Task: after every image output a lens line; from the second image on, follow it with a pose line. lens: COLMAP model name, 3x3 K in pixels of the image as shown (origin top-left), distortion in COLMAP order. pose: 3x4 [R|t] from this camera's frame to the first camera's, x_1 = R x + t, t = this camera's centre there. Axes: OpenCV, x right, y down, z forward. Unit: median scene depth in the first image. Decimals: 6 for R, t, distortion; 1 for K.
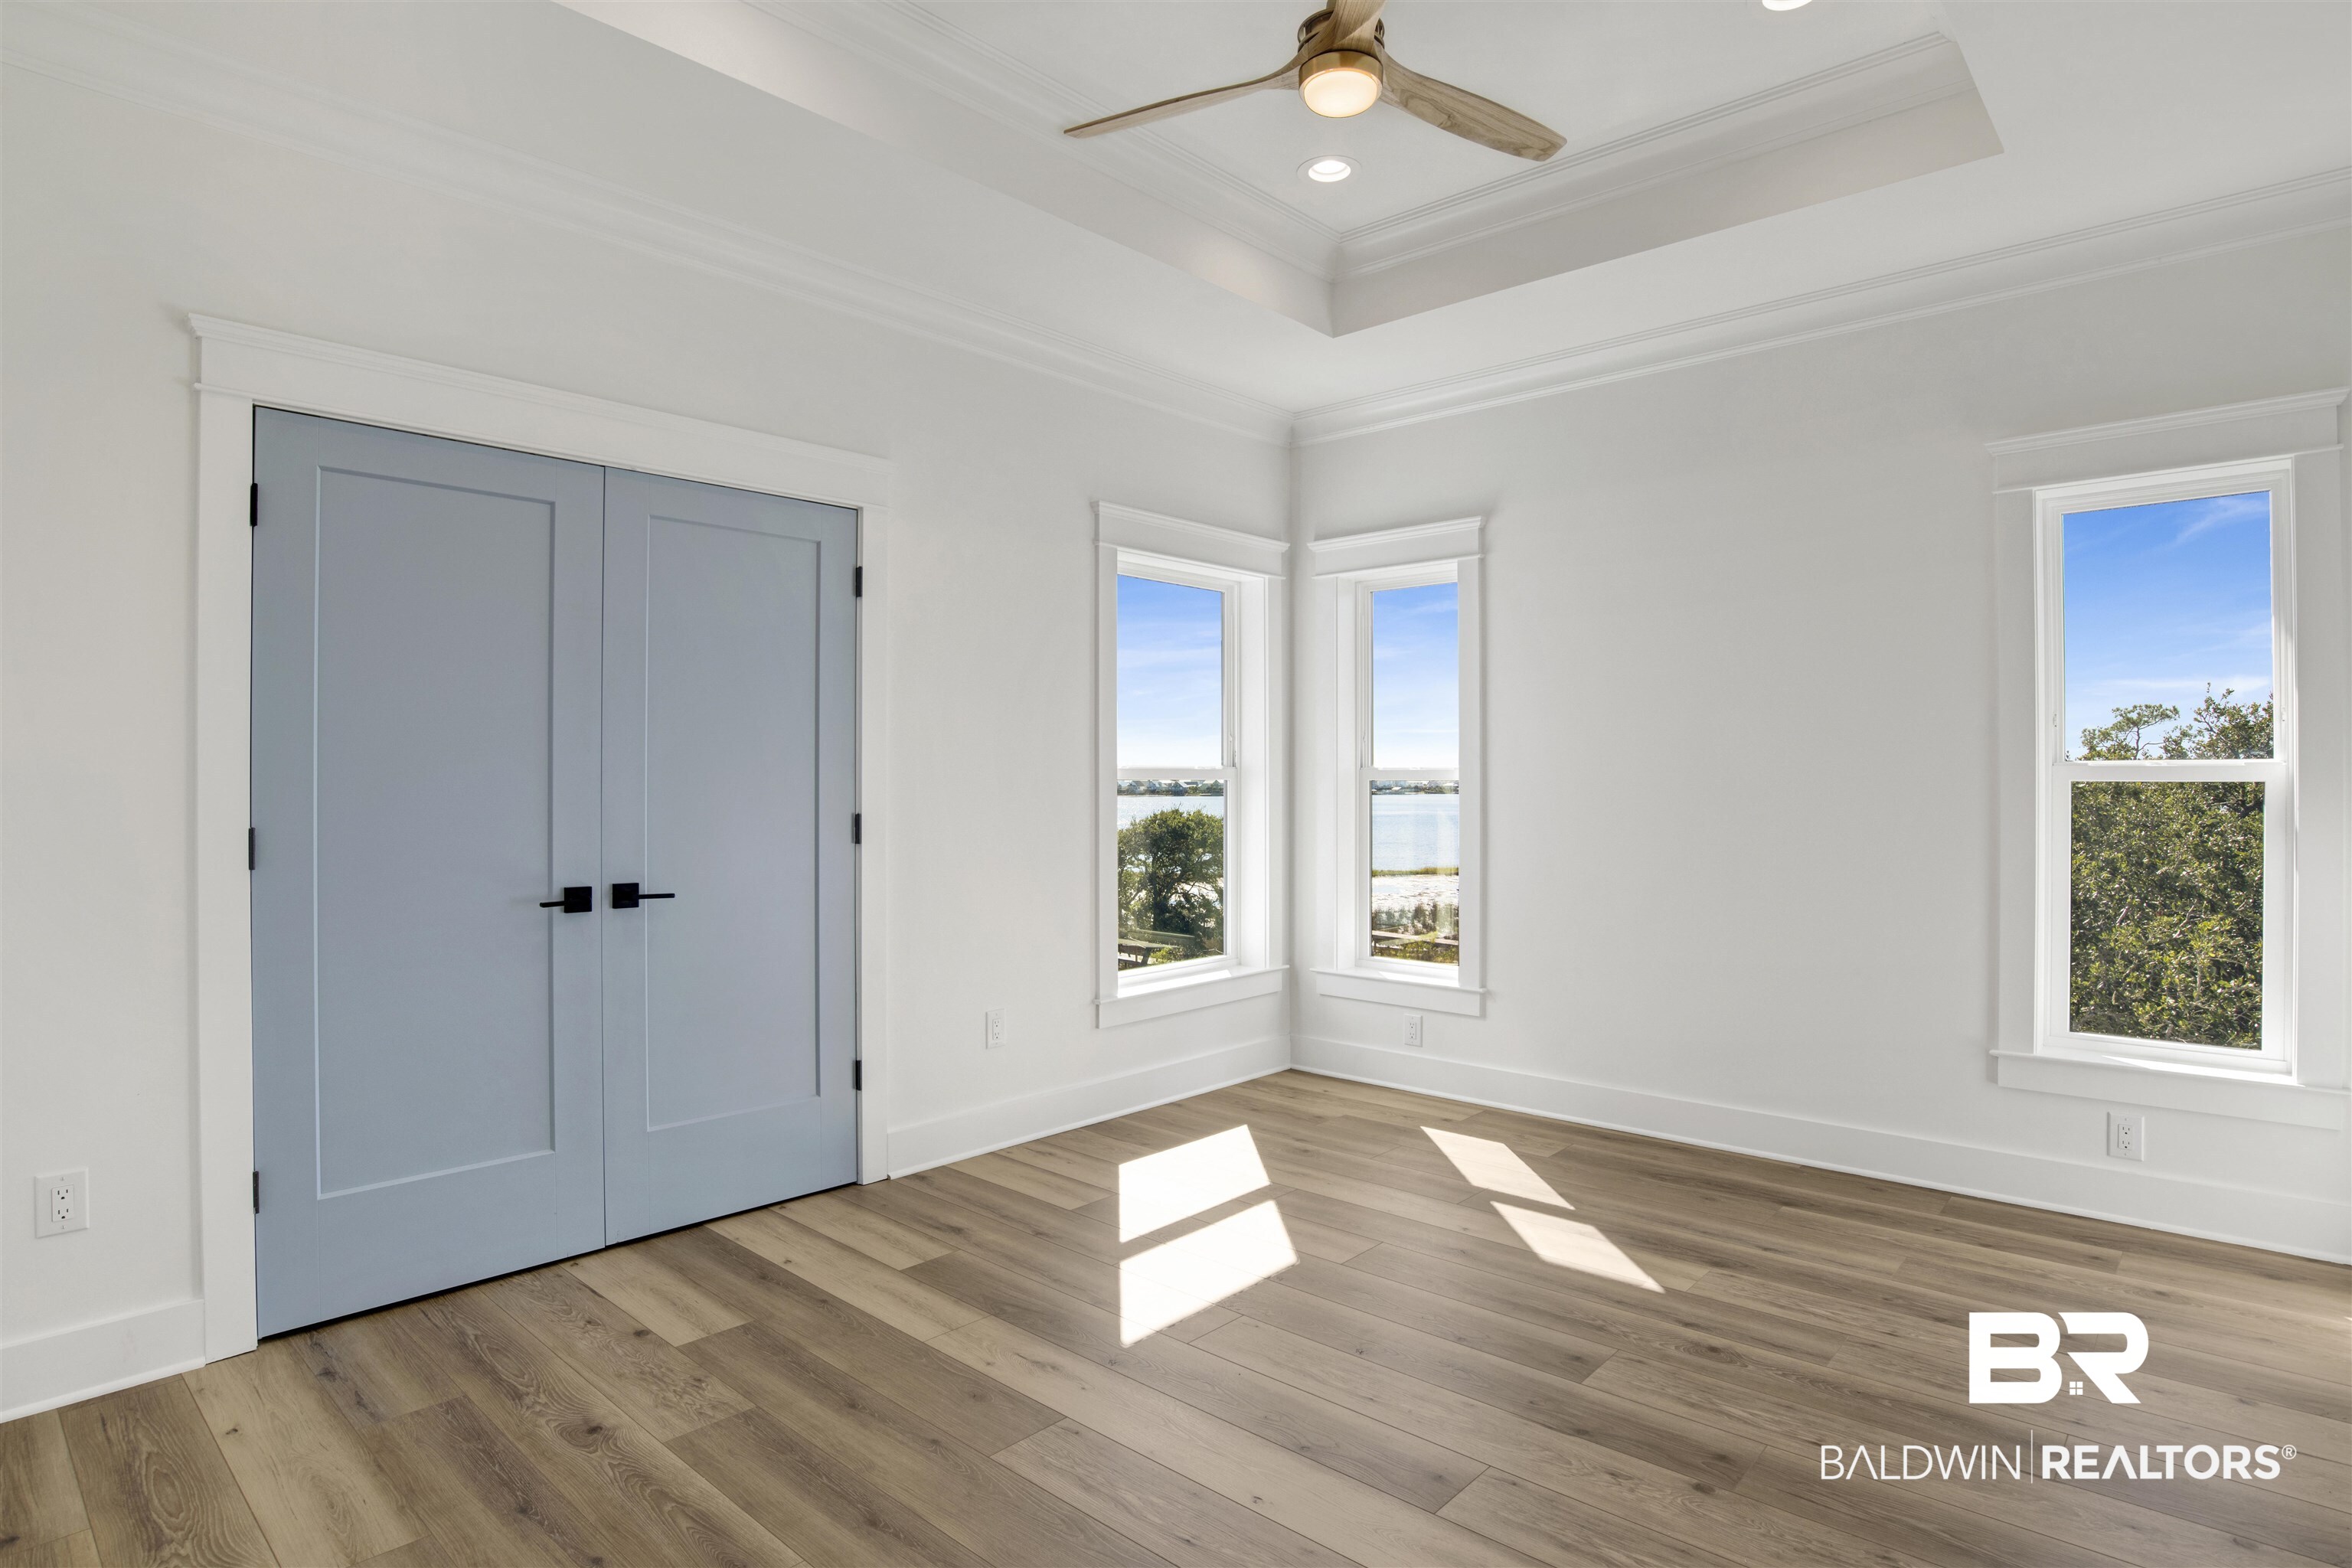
lens RADIAL K [[1253.2, 0, 1176.0], [0, 1253.2, 784.0], [0, 0, 1]] dist [-0.072959, 0.020147]
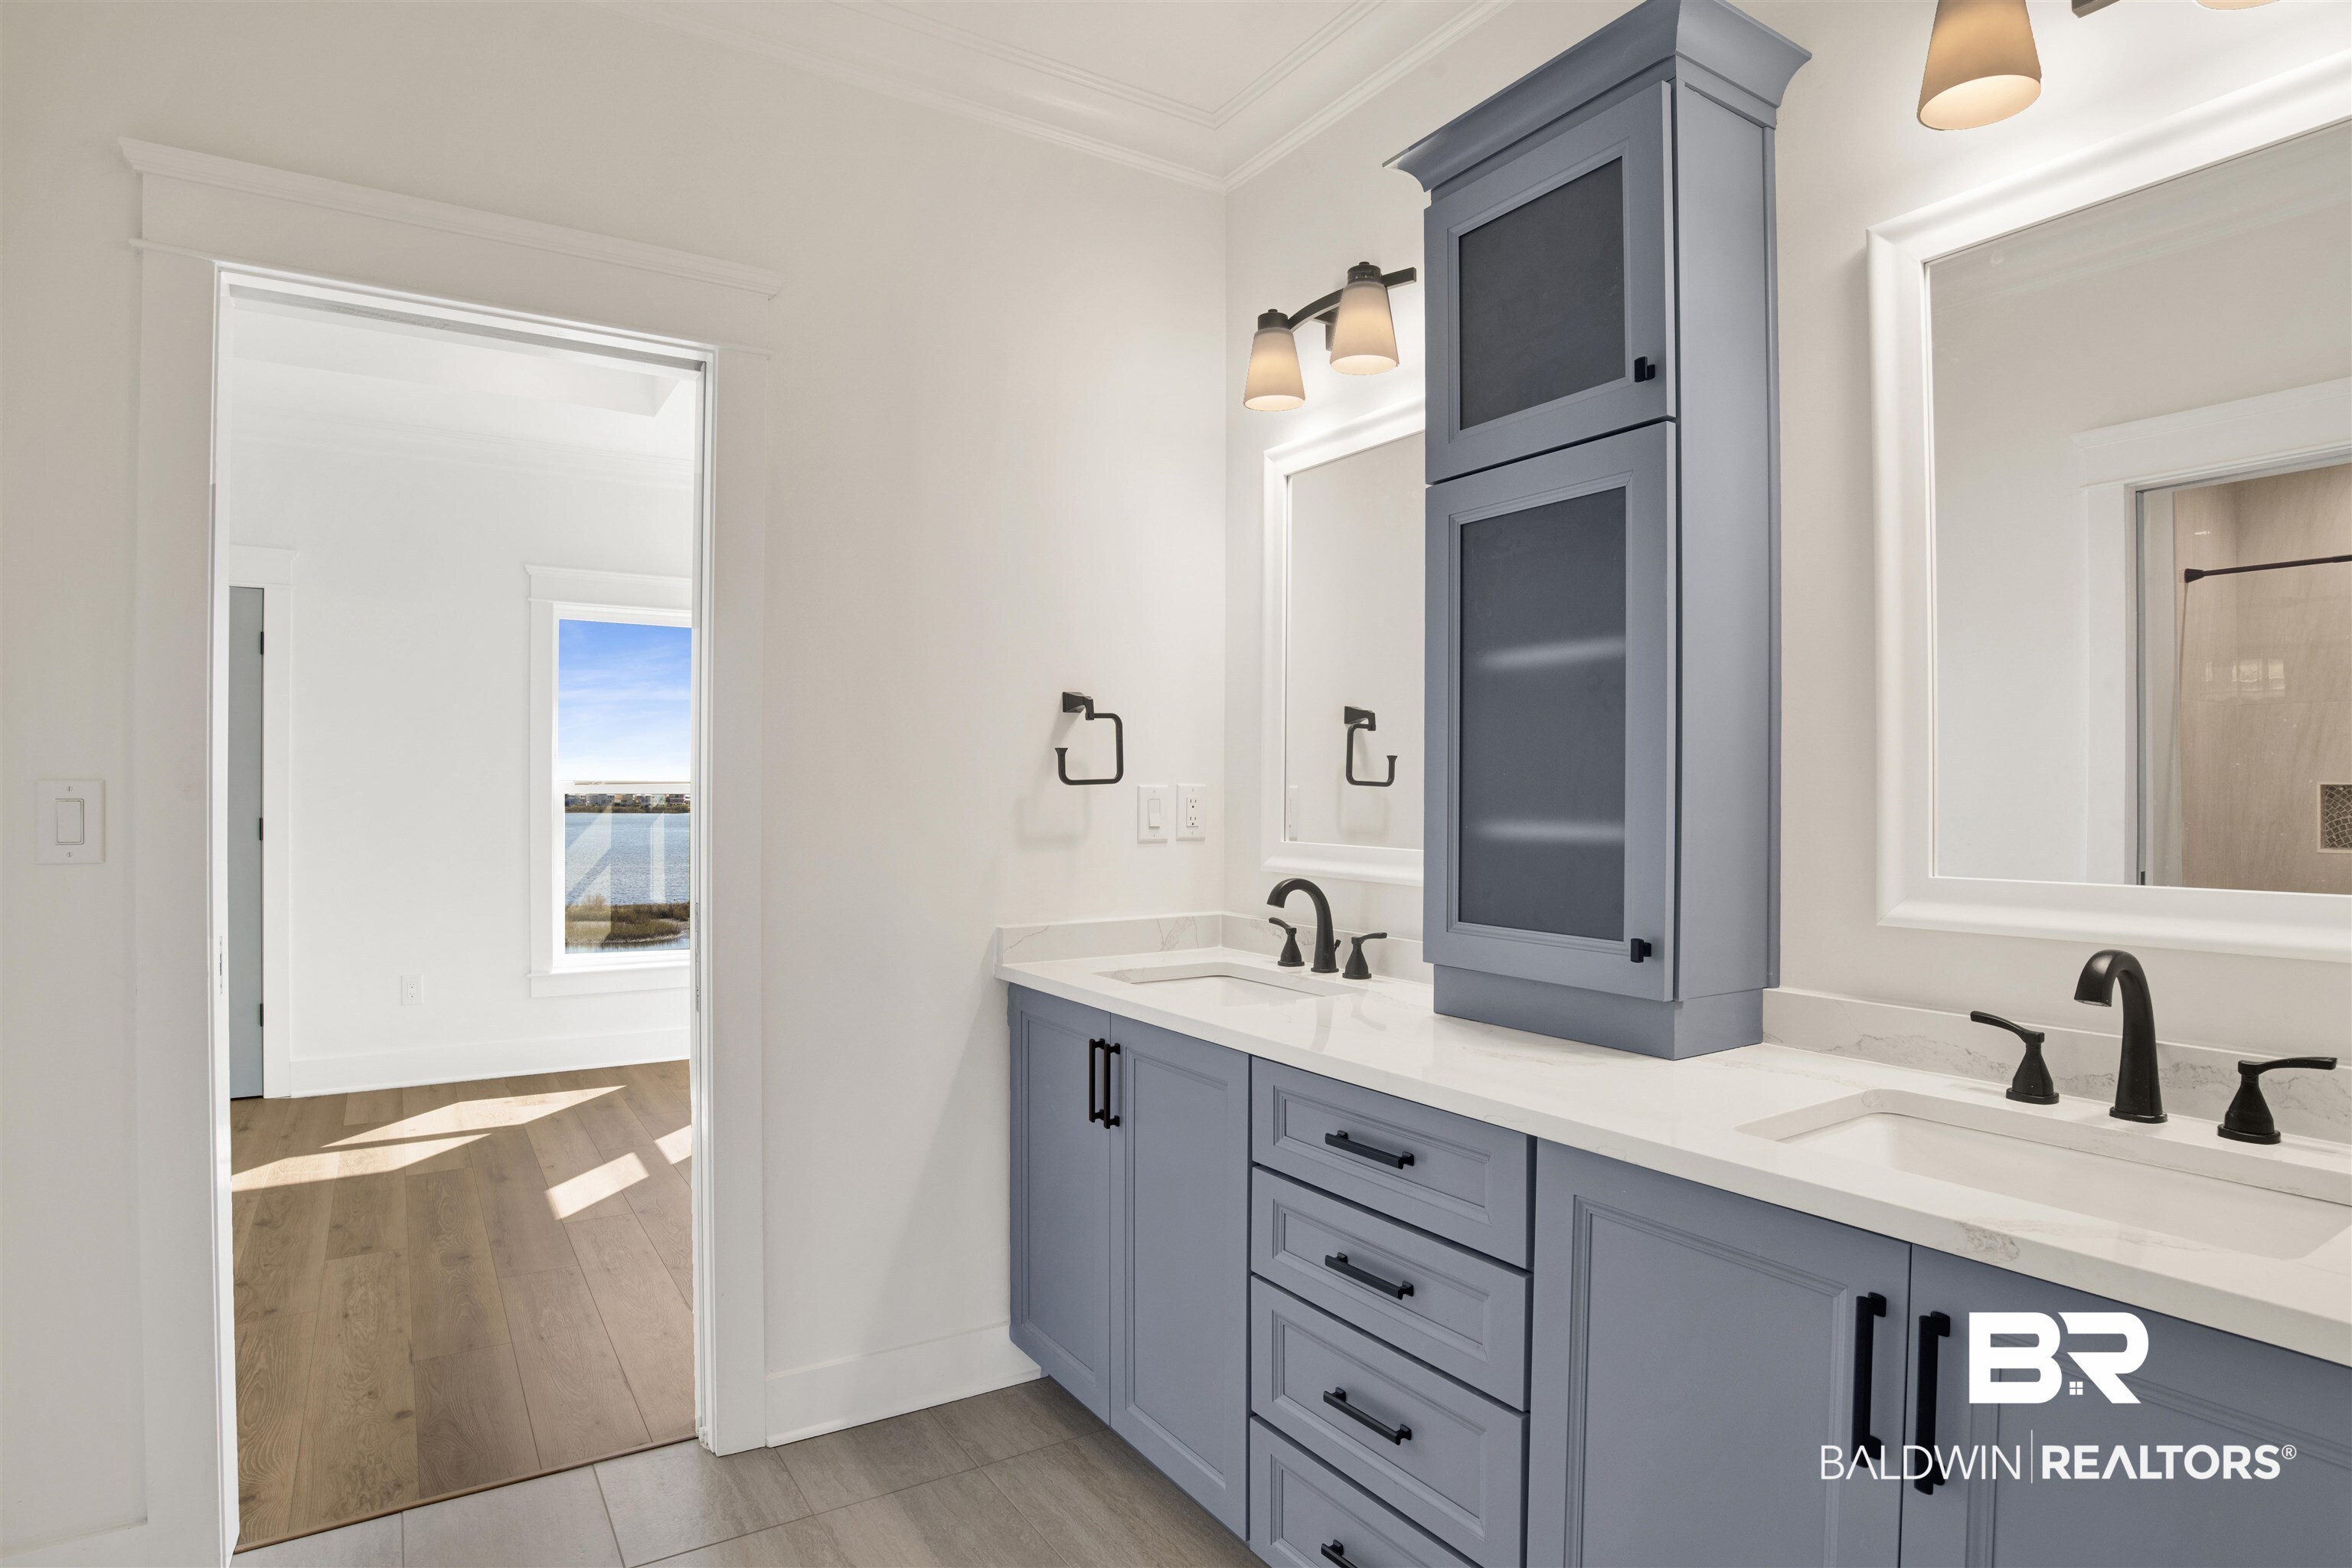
lens RADIAL K [[1253.2, 0, 1176.0], [0, 1253.2, 784.0], [0, 0, 1]] dist [-0.072959, 0.020147]
pose [[0.969574, -0.001908, -0.244789, 1.111737], [-0.000827, 0.999938, -0.011068, 0.000485], [0.244795, 0.010934, 0.969513, -0.010823]]
